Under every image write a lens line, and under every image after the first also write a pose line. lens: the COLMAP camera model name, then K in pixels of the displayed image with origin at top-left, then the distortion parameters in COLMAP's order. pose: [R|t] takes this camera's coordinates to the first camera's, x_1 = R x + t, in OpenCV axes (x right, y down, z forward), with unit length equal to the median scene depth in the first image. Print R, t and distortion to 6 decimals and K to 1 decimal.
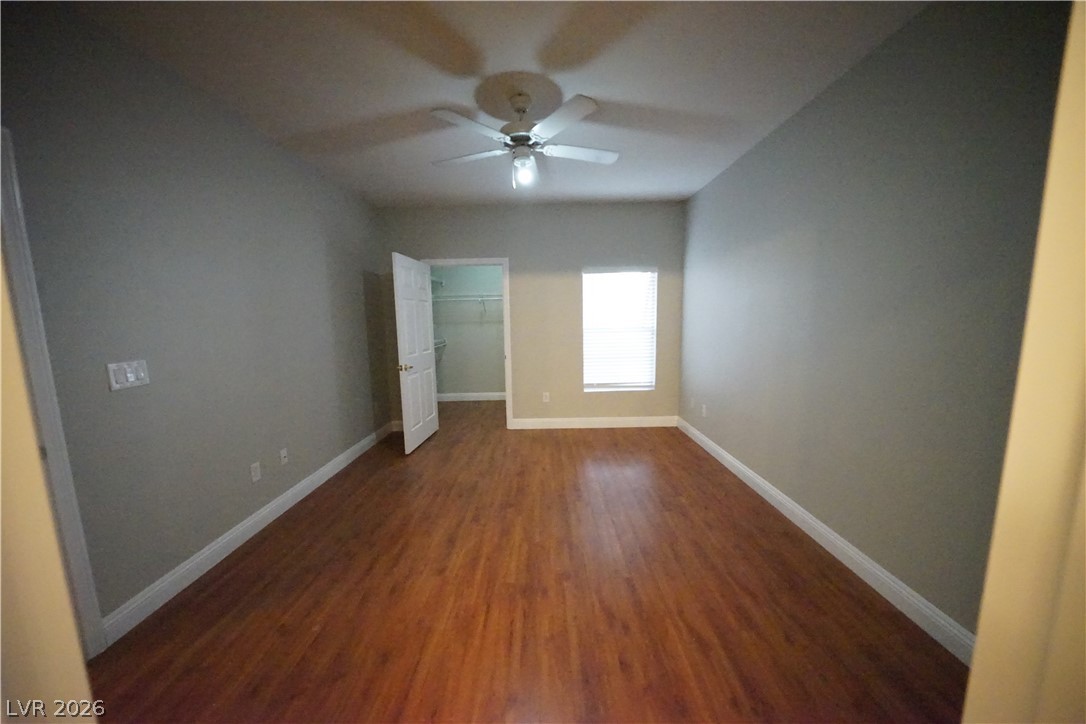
lens RADIAL K [[373.7, 0, 543.9], [0, 373.7, 366.4], [0, 0, 1]] dist [-0.023240, 0.000235]
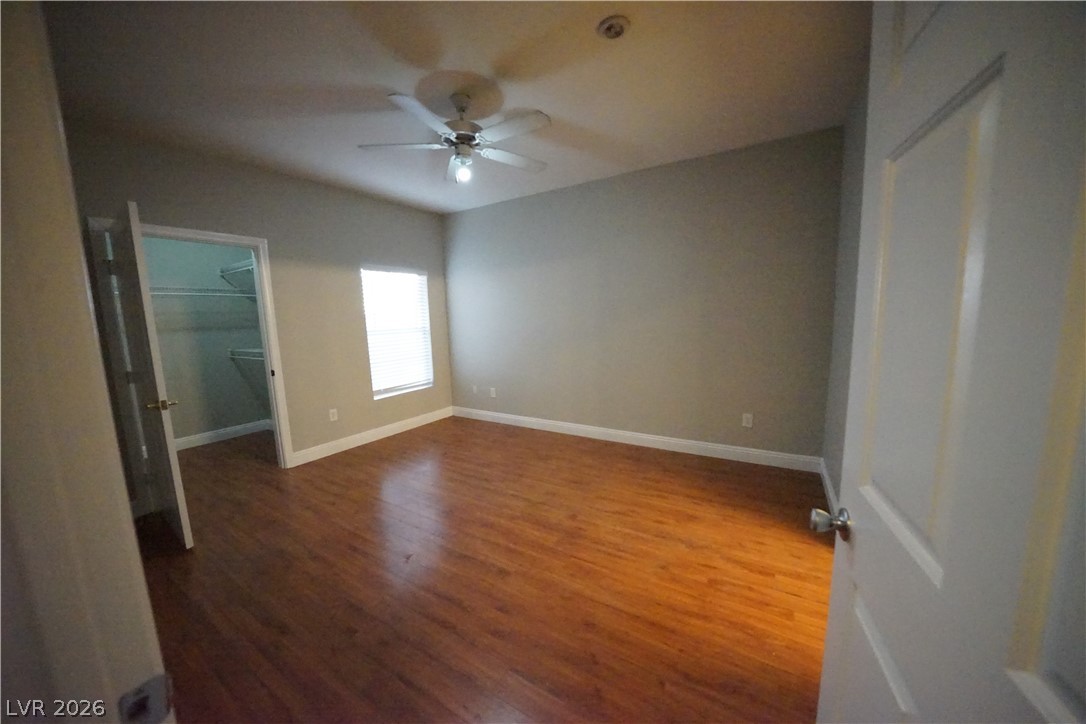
lens RADIAL K [[373.7, 0, 543.9], [0, 373.7, 366.4], [0, 0, 1]] dist [-0.023240, 0.000235]
pose [[0.525186, -0.111639, 0.843633, -0.449964], [0.130977, 0.990149, 0.049491, -0.003688], [-0.840848, 0.084504, 0.534635, 0.165347]]
